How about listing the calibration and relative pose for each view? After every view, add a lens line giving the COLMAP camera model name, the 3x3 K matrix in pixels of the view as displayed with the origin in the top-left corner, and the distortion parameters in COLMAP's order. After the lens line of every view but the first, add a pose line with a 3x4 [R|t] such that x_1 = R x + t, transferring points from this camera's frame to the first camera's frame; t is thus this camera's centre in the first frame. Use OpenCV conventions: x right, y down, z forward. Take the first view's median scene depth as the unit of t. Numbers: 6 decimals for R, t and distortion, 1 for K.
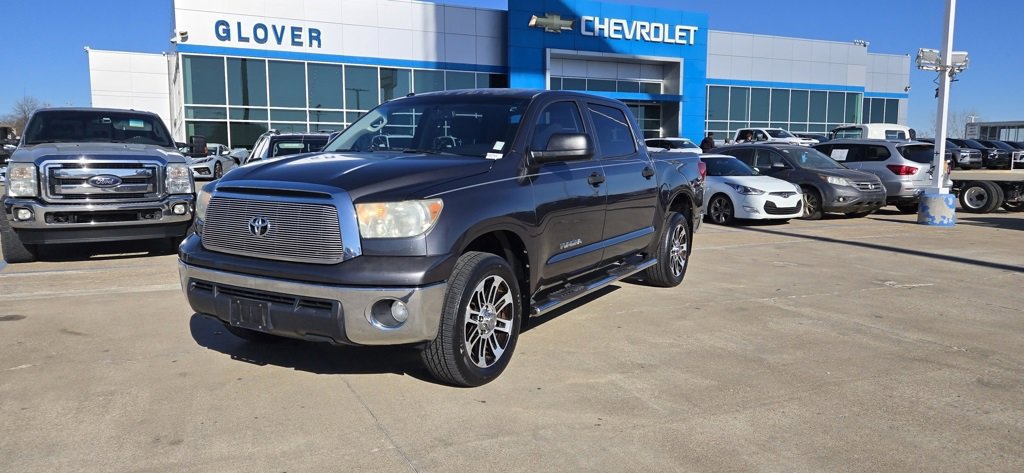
lens RADIAL K [[695.0, 0, 507.6], [0, 695.0, 229.8], [0, 0, 1]] dist [0.077106, -0.062437]
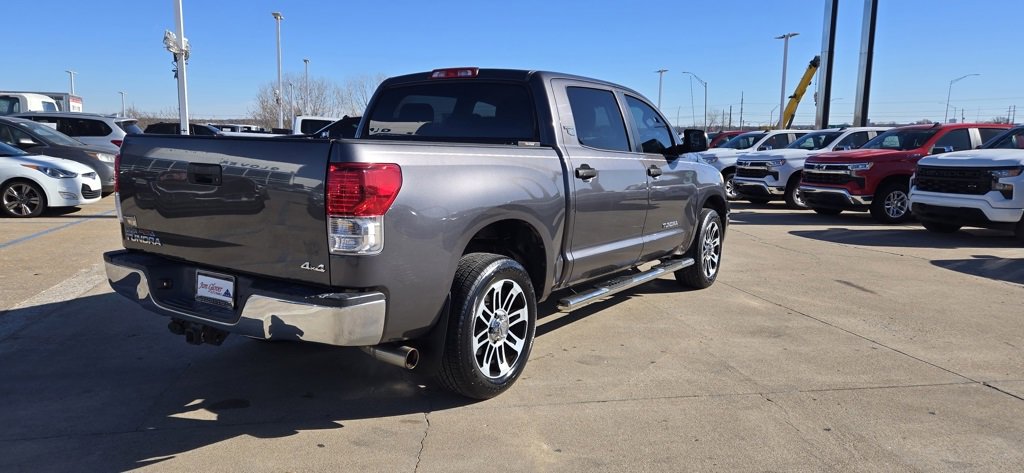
lens RADIAL K [[695.0, 0, 496.4], [0, 695.0, 231.1], [0, 0, 1]] dist [0.077106, -0.062437]
pose [[0.261385, -0.133542, 0.955952, -0.154036], [0.088681, 0.989517, 0.113983, -0.016690], [-0.961152, 0.054982, 0.270488, 0.118373]]
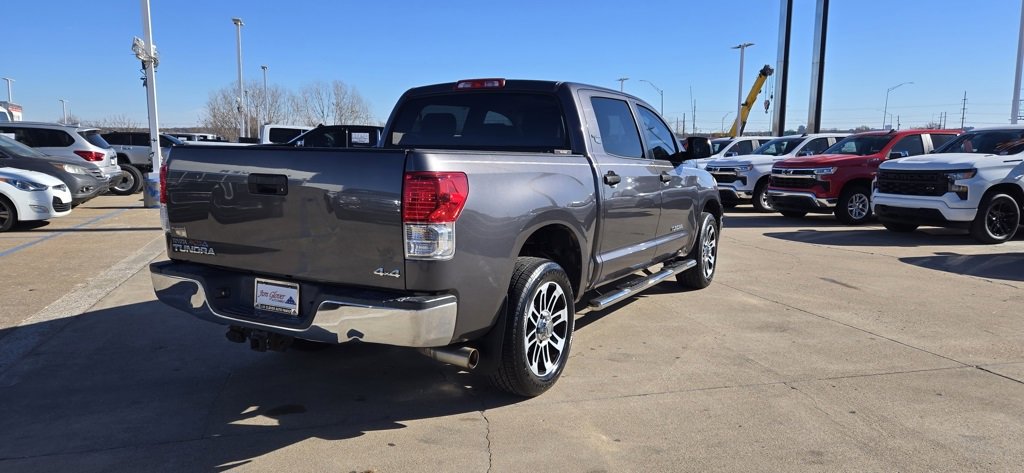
lens RADIAL K [[695.0, 0, 515.0], [0, 695.0, 240.2], [0, 0, 1]] dist [0.077106, -0.062437]
pose [[0.179268, -0.139472, 0.973864, -0.163009], [0.096301, 0.987634, 0.123717, -0.018286], [-0.979076, 0.071606, 0.190482, 0.132376]]
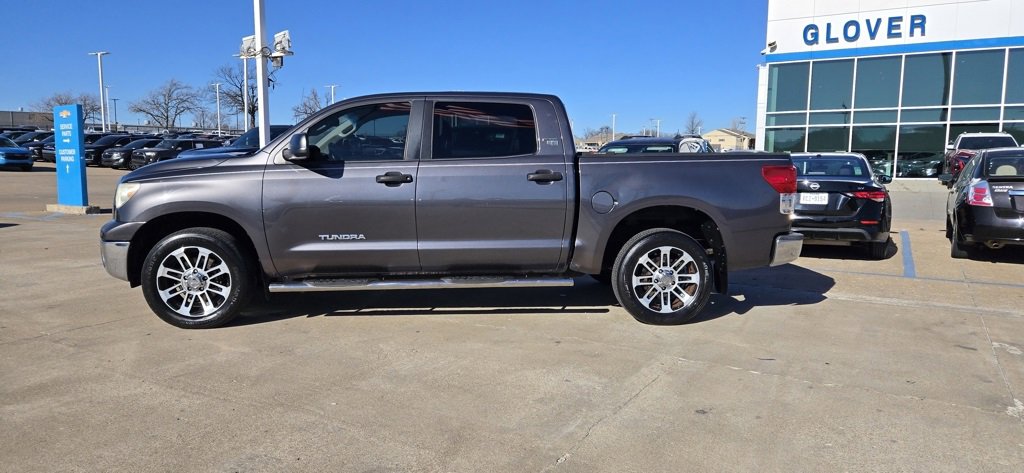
lens RADIAL K [[695.0, 0, 503.7], [0, 695.0, 233.6], [0, 0, 1]] dist [0.077106, -0.062437]
pose [[0.563598, 0.088482, -0.821297, 0.187770], [-0.092464, 0.994756, 0.043717, -0.009336], [0.820858, 0.051302, 0.568824, 0.099535]]
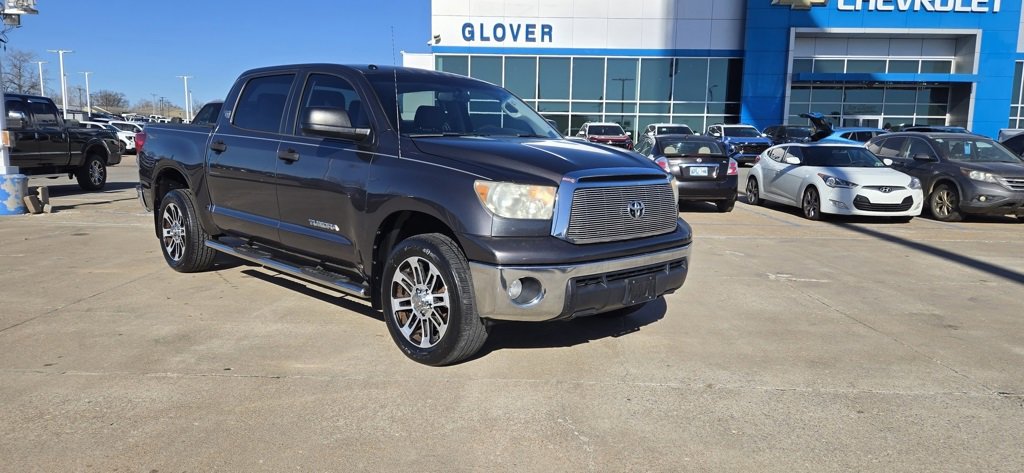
lens RADIAL K [[695.0, 0, 506.1], [0, 695.0, 251.3], [0, 0, 1]] dist [0.077106, -0.062437]
pose [[0.902495, 0.077993, -0.423581, 0.155885], [-0.059714, 0.996628, 0.056279, 0.002972], [0.426542, -0.025498, 0.904109, -0.003757]]
